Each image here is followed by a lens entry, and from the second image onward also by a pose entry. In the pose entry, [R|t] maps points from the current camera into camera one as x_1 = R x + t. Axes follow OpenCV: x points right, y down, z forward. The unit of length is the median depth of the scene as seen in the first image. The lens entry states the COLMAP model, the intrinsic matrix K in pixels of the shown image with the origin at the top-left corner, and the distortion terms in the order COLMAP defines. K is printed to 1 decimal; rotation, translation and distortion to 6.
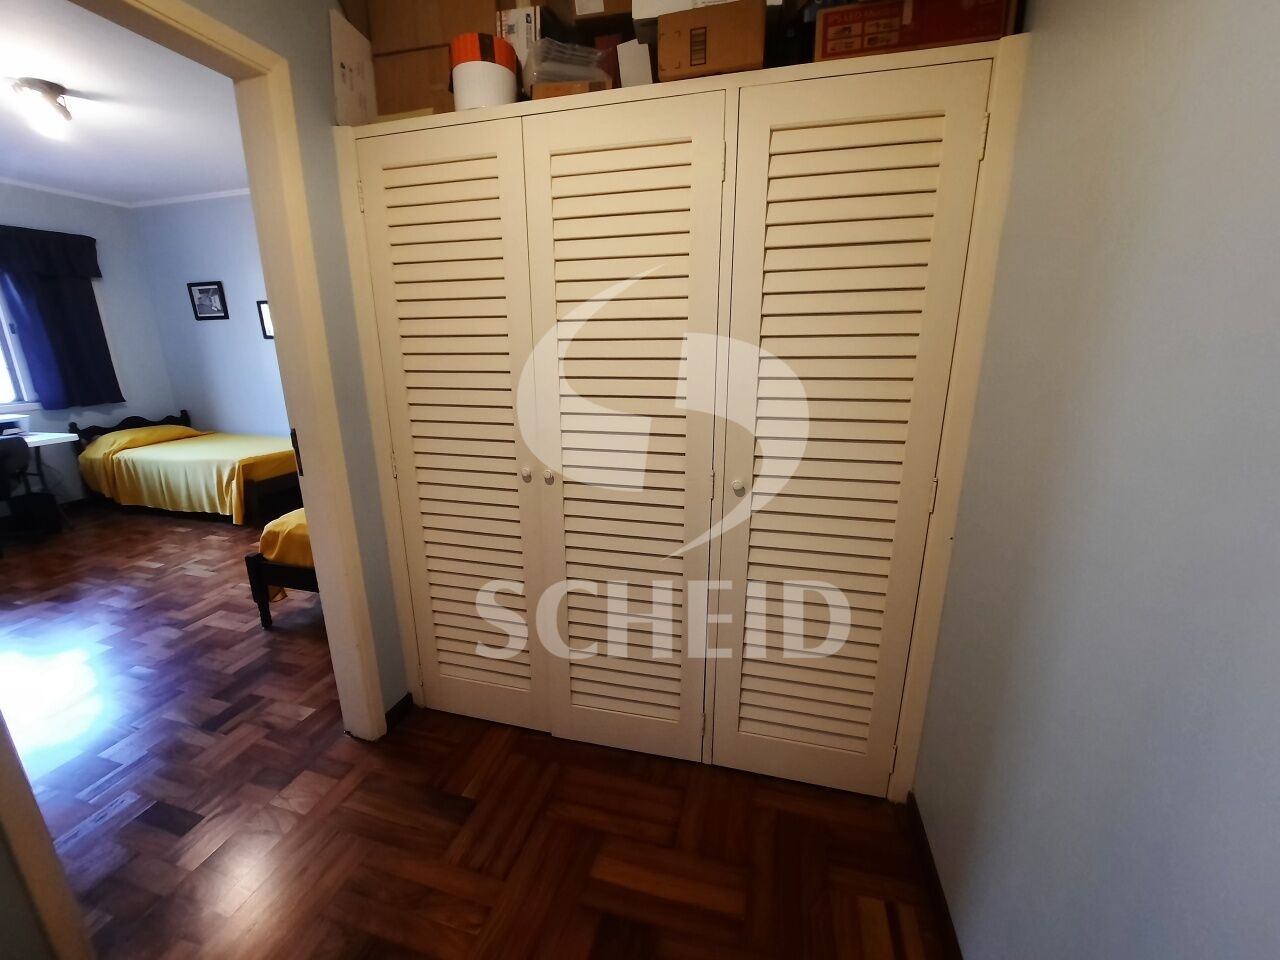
lens RADIAL K [[512.1, 0, 630.4], [0, 512.1, 477.5], [0, 0, 1]] dist [-0.016272, -0.000279]
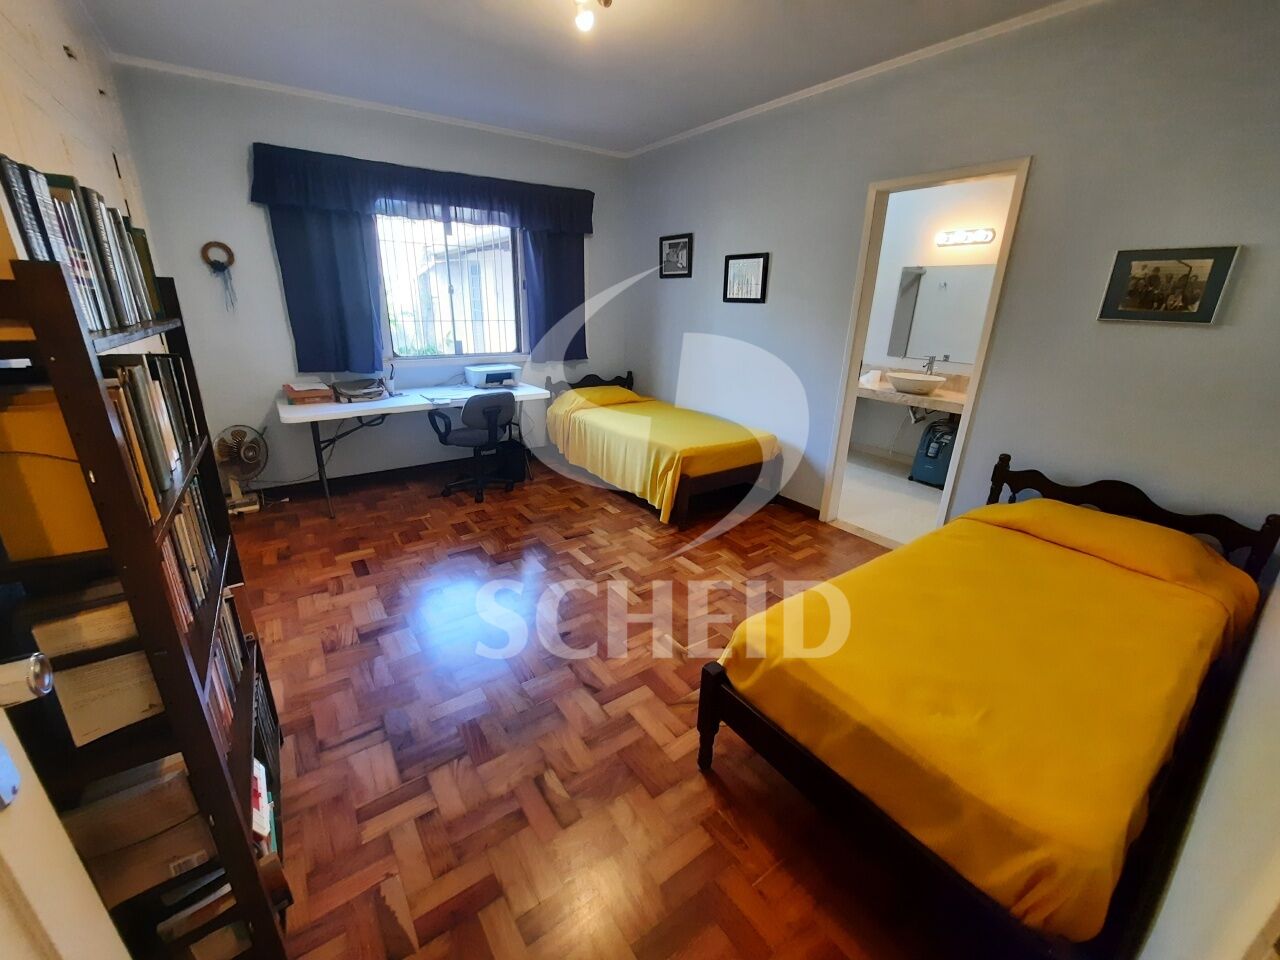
lens RADIAL K [[512.1, 0, 638.1], [0, 512.1, 476.3], [0, 0, 1]] dist [-0.016272, -0.000279]
pose [[0.777397, 0.223639, -0.587911, -0.314748], [-0.185470, 0.974604, 0.125487, -0.082306], [0.601045, 0.011486, 0.799133, 0.280942]]
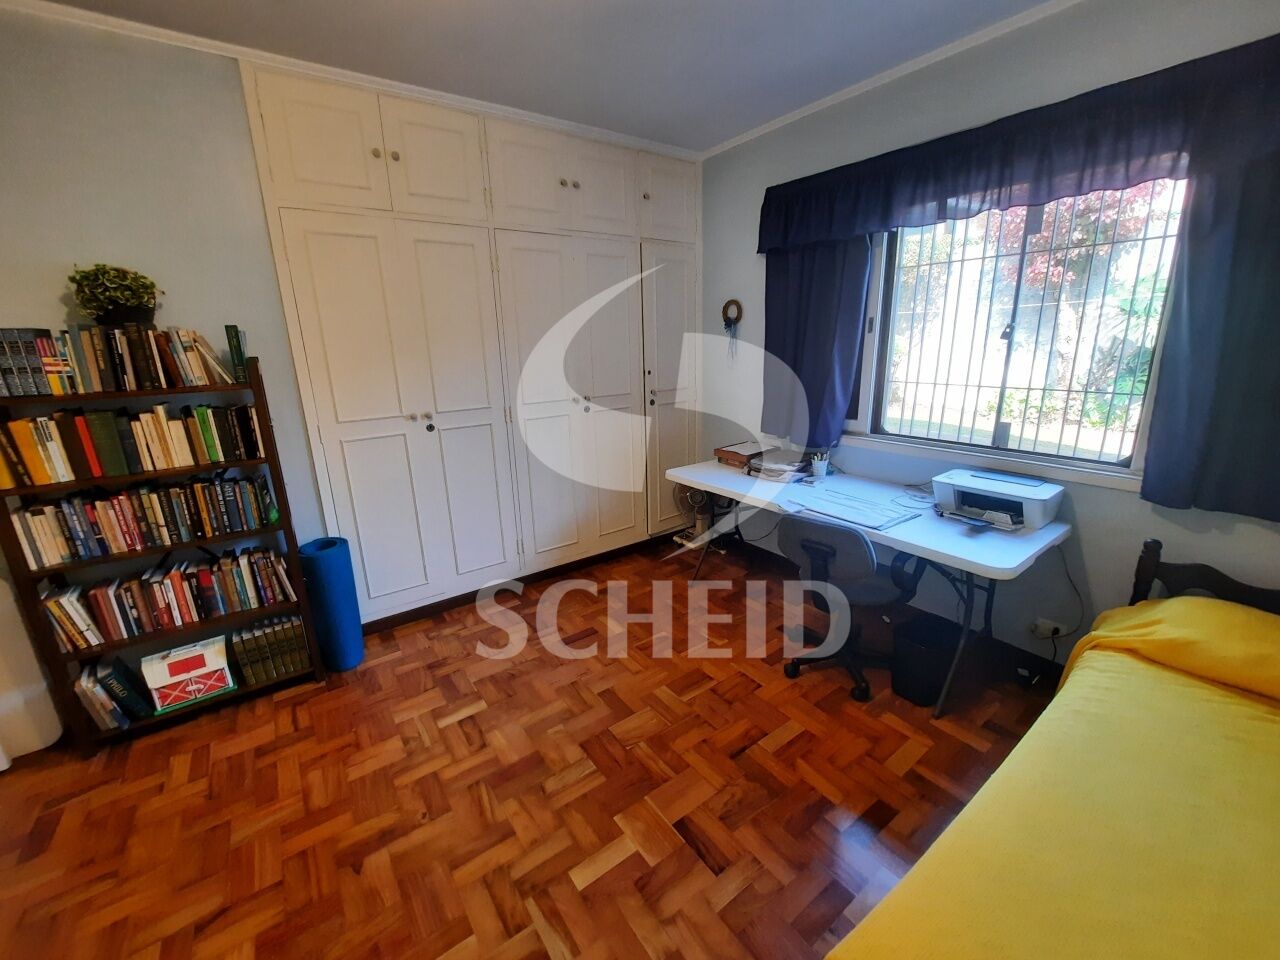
lens RADIAL K [[512.1, 0, 638.7], [0, 512.1, 481.9], [0, 0, 1]] dist [-0.016272, -0.000279]
pose [[-0.632490, 0.213302, -0.744620, -0.599177], [-0.169764, 0.899787, 0.401950, -0.259071], [0.755736, 0.380639, -0.532895, 0.950786]]
